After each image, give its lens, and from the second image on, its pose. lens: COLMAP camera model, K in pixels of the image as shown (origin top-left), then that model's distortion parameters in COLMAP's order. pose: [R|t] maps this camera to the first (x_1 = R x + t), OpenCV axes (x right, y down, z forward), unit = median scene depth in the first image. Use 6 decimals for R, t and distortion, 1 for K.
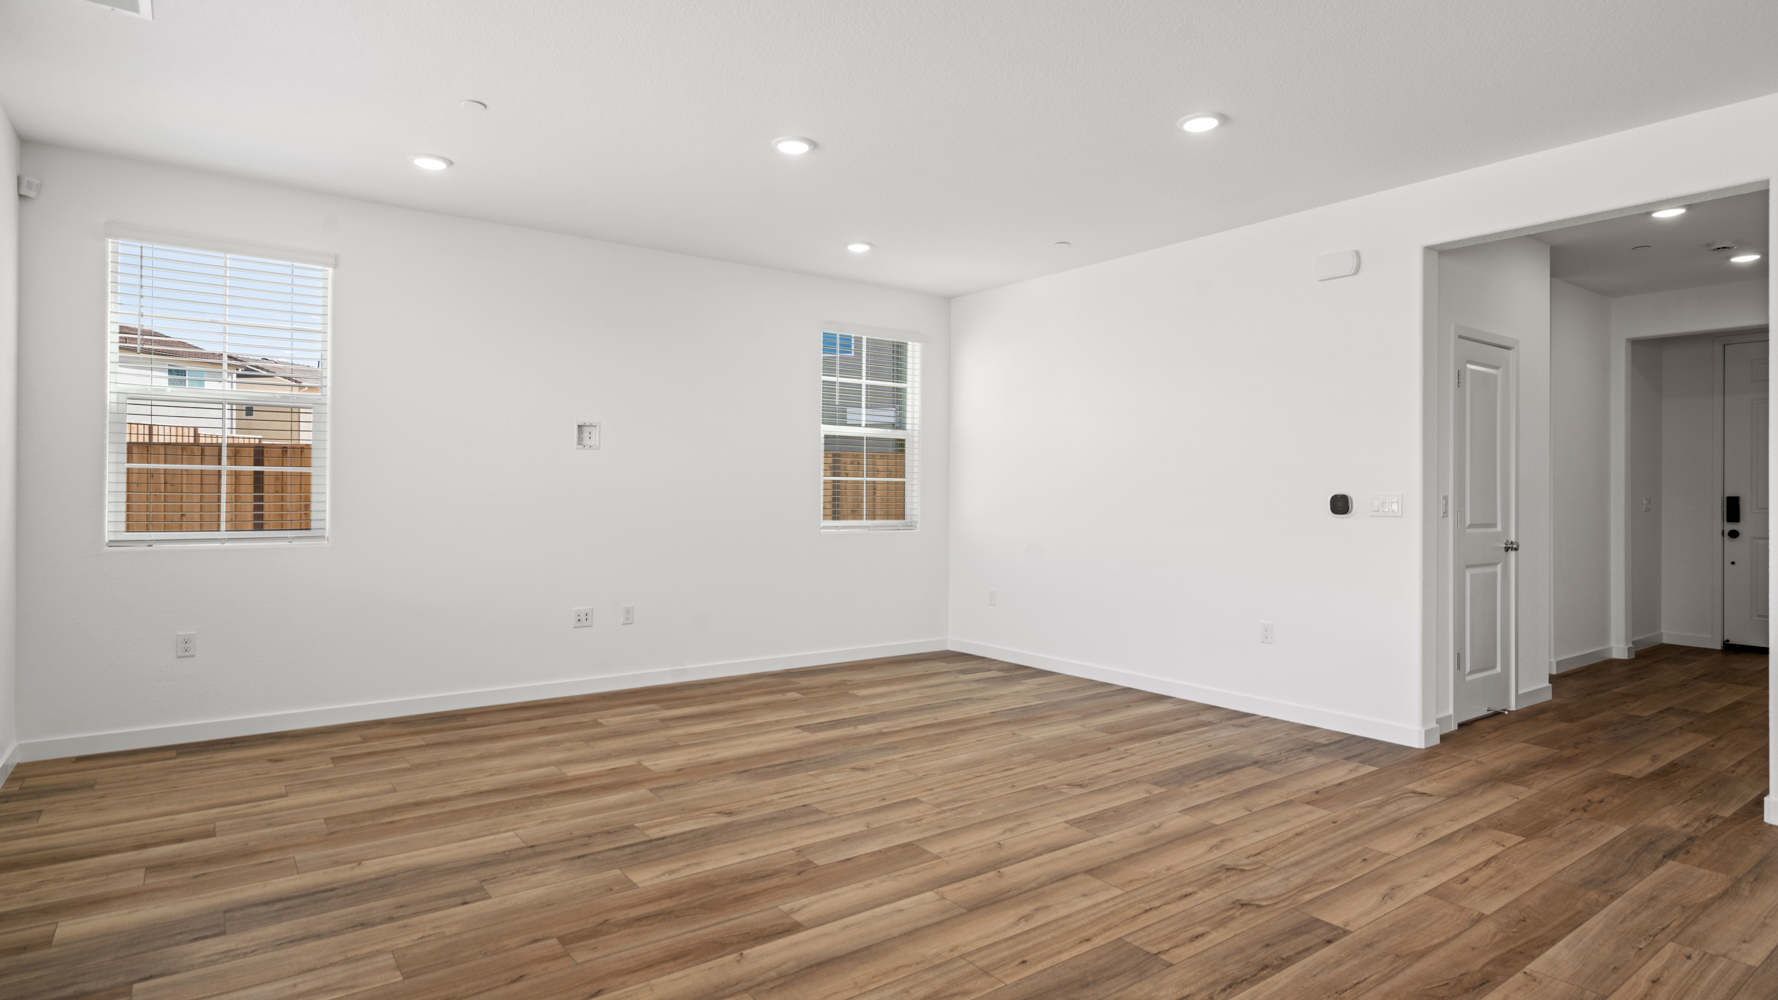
lens RADIAL K [[940.1, 0, 889.0], [0, 940.1, 500.0], [0, 0, 1]] dist [0.001664, 0.000227]
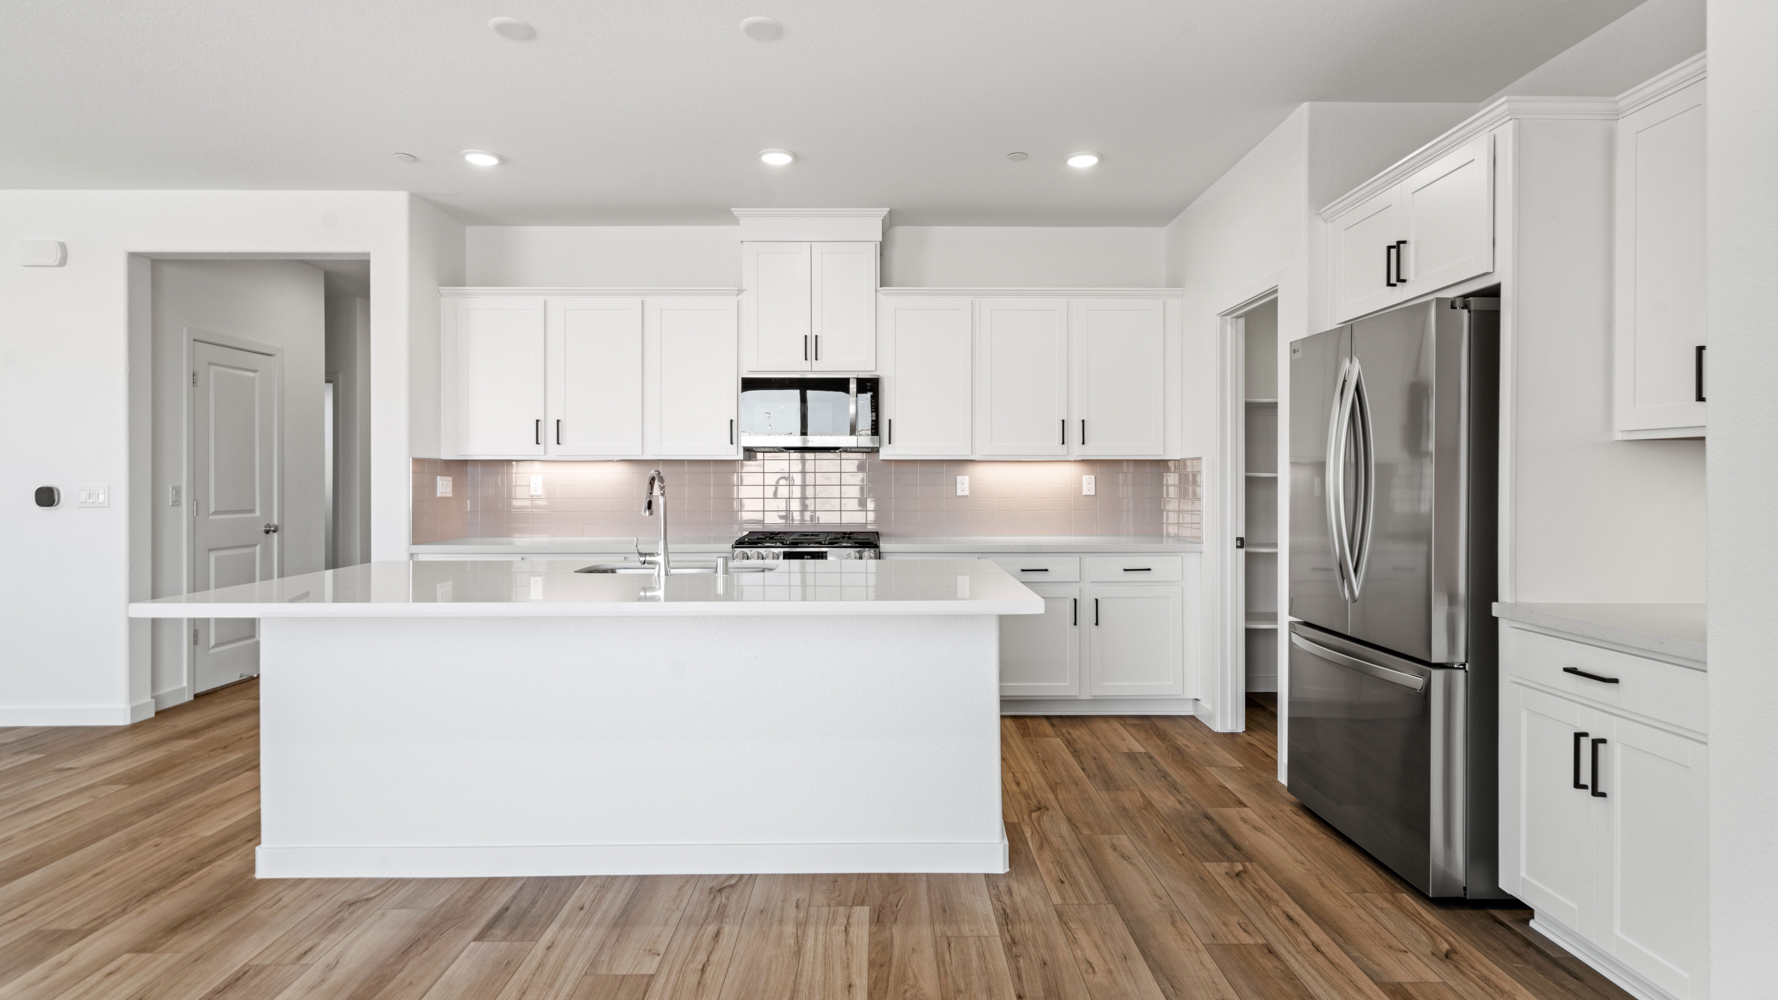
lens RADIAL K [[924.9, 0, 888.2], [0, 924.9, 481.9], [0, 0, 1]] dist [0.002980, 0.001109]
pose [[0.590122, -0.012226, 0.807221, 0.272609], [0.012355, 0.999905, 0.006111, -0.007234], [-0.807219, 0.006367, 0.590217, -0.374807]]
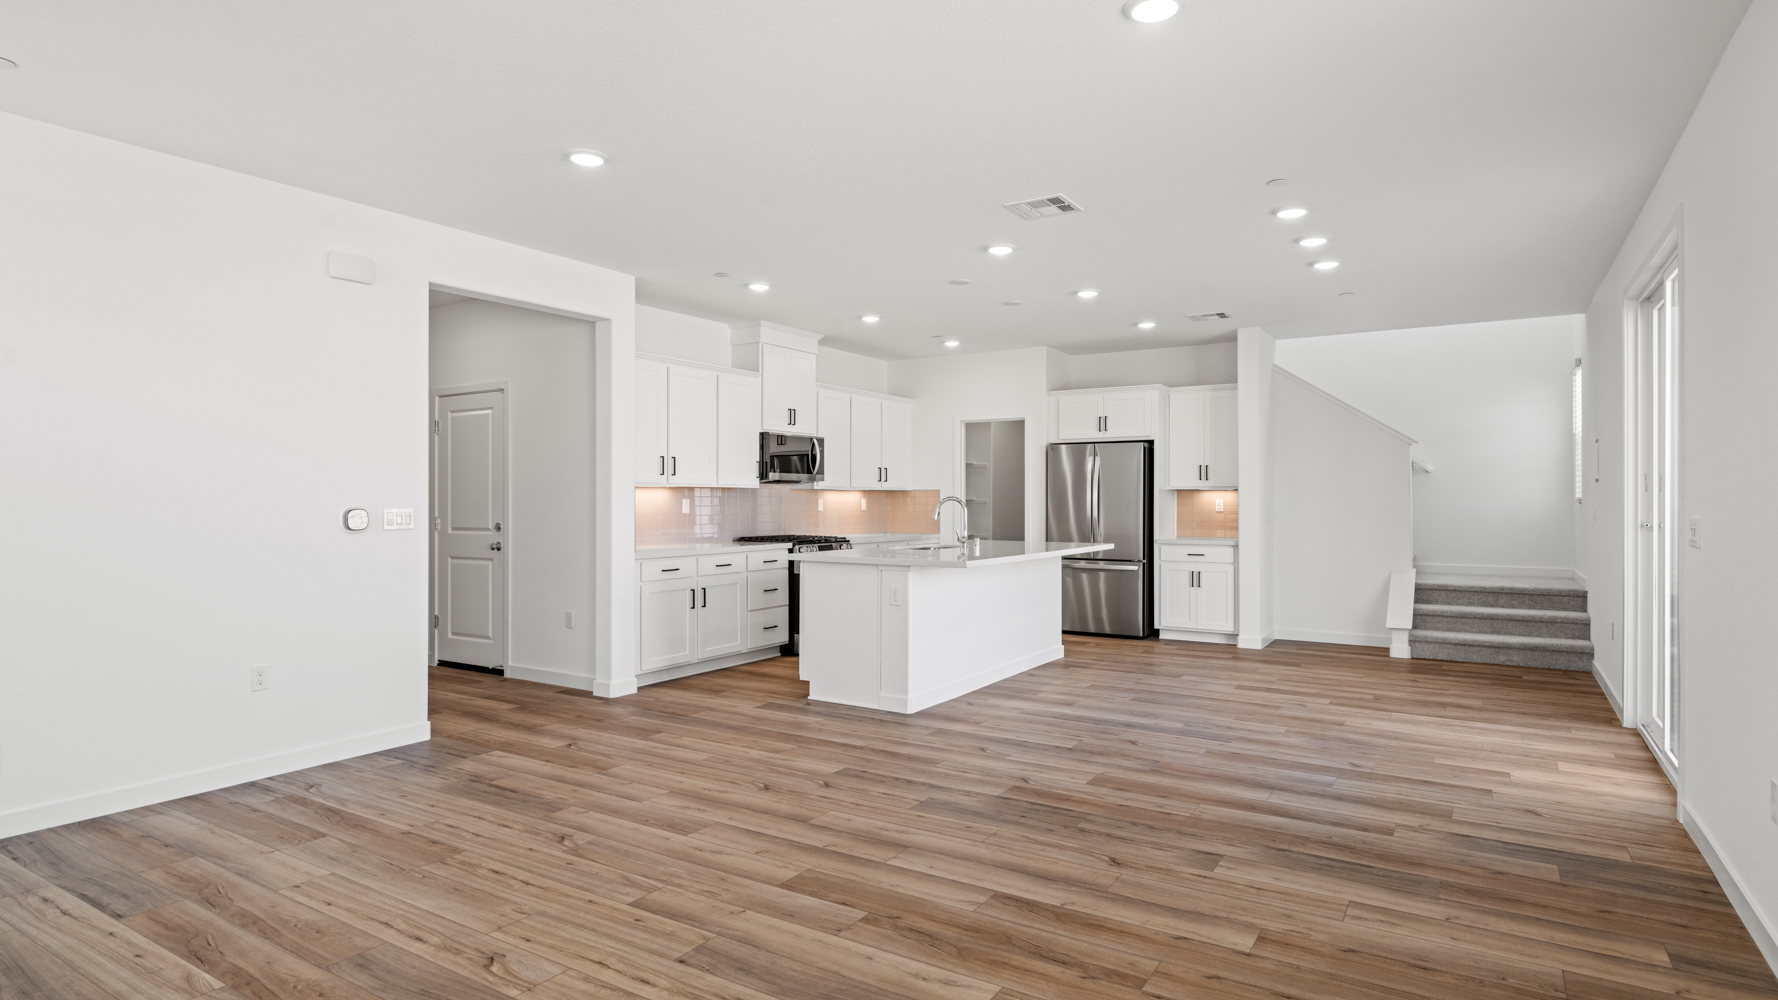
lens RADIAL K [[940.1, 0, 889.0], [0, 940.1, 500.0], [0, 0, 1]] dist [0.001664, 0.000227]
pose [[-0.356667, -0.008053, 0.934197, -0.768701], [0.005129, 0.999931, 0.010578, -0.028360], [-0.934218, 0.008564, -0.356601, 1.052848]]
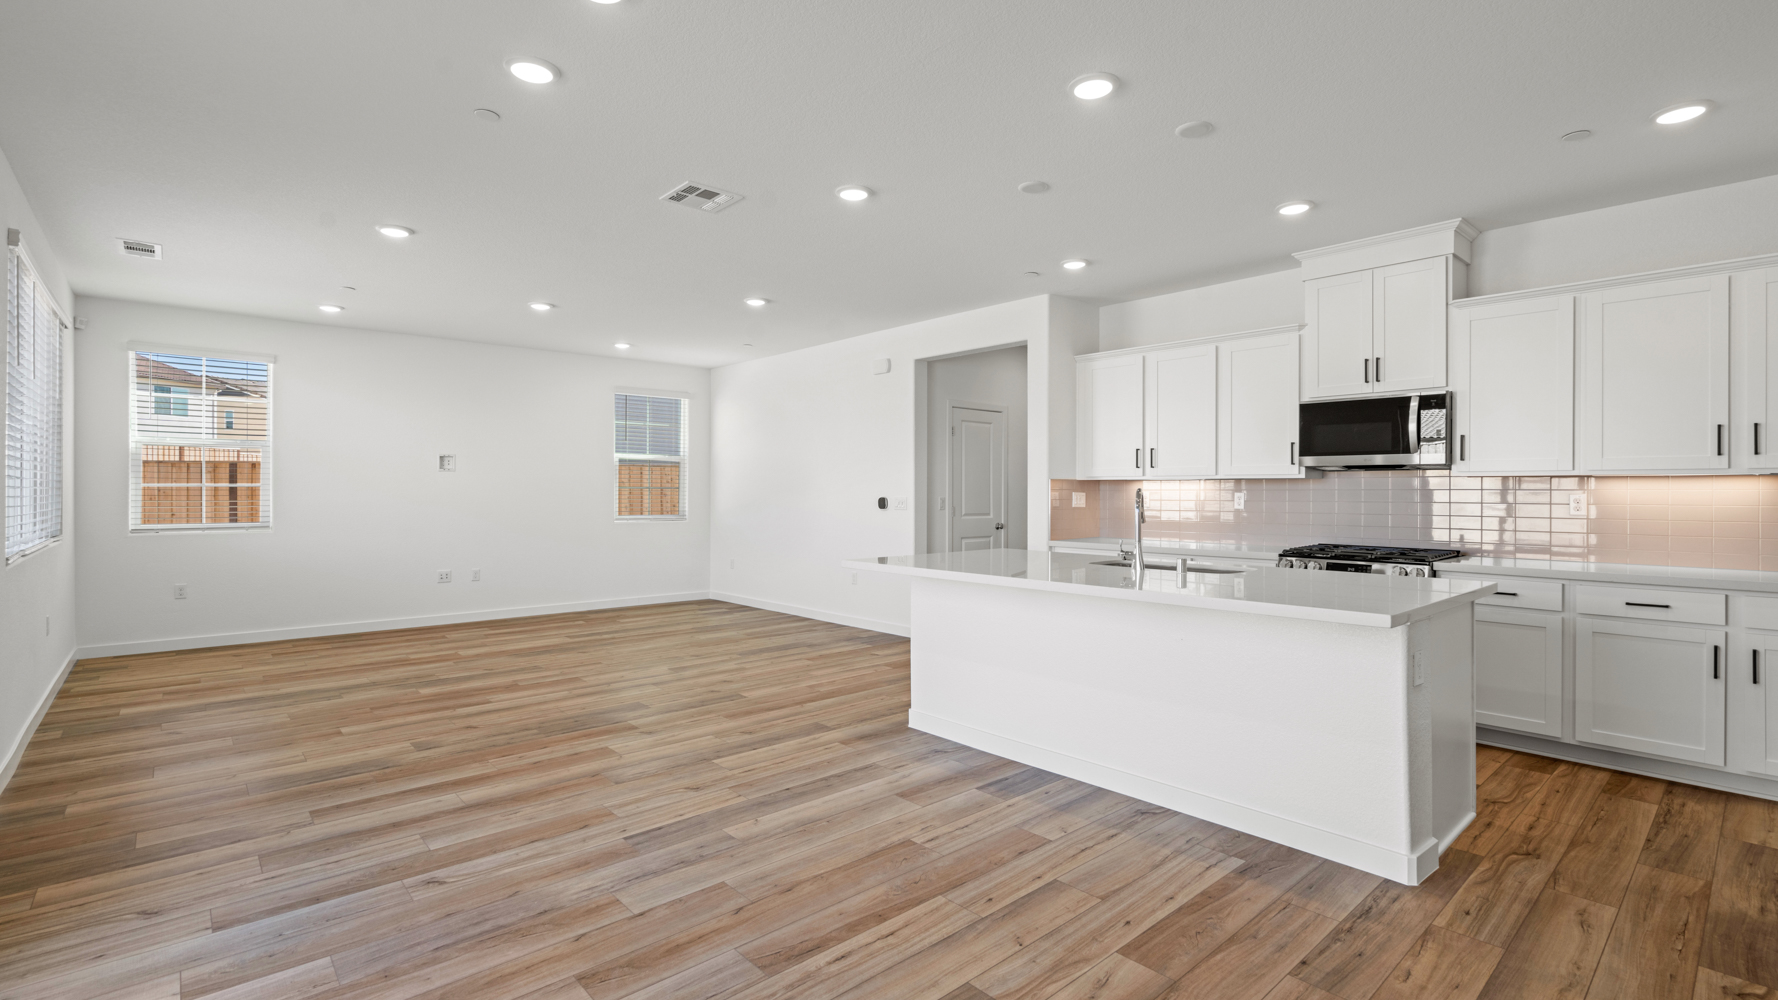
lens RADIAL K [[800.3, 0, 889.0], [0, 800.3, 500.0], [0, 0, 1]] dist [-0.003084, 0.000062]
pose [[0.995817, -0.006153, 0.091157, 0.450416], [0.005965, 0.999979, 0.002335, -0.005875], [-0.091170, -0.001782, 0.995834, -0.628034]]
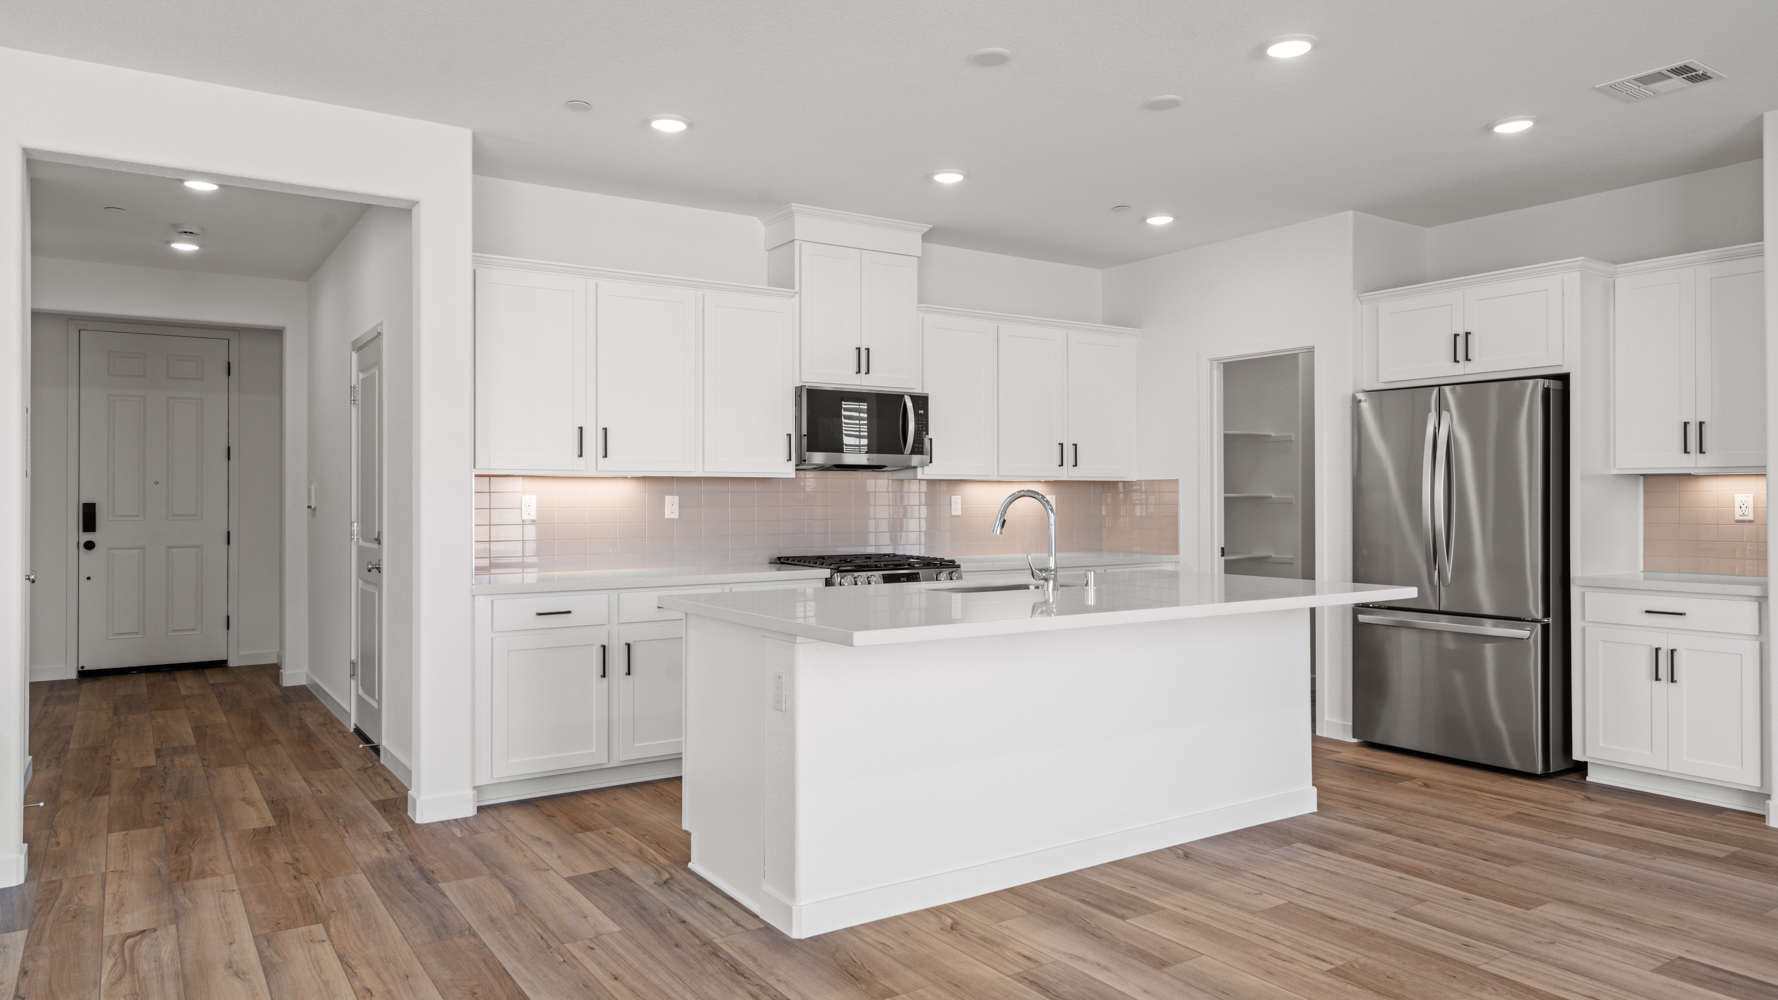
lens RADIAL K [[1138.6, 0, 886.2], [0, 1138.6, 490.9], [0, 0, 1]] dist [0.011076, 0.001419]
pose [[0.051578, -0.001995, 0.998667, -0.270803], [0.010256, 0.999946, 0.001468, -0.017655], [-0.998616, 0.010166, 0.051596, 0.390696]]
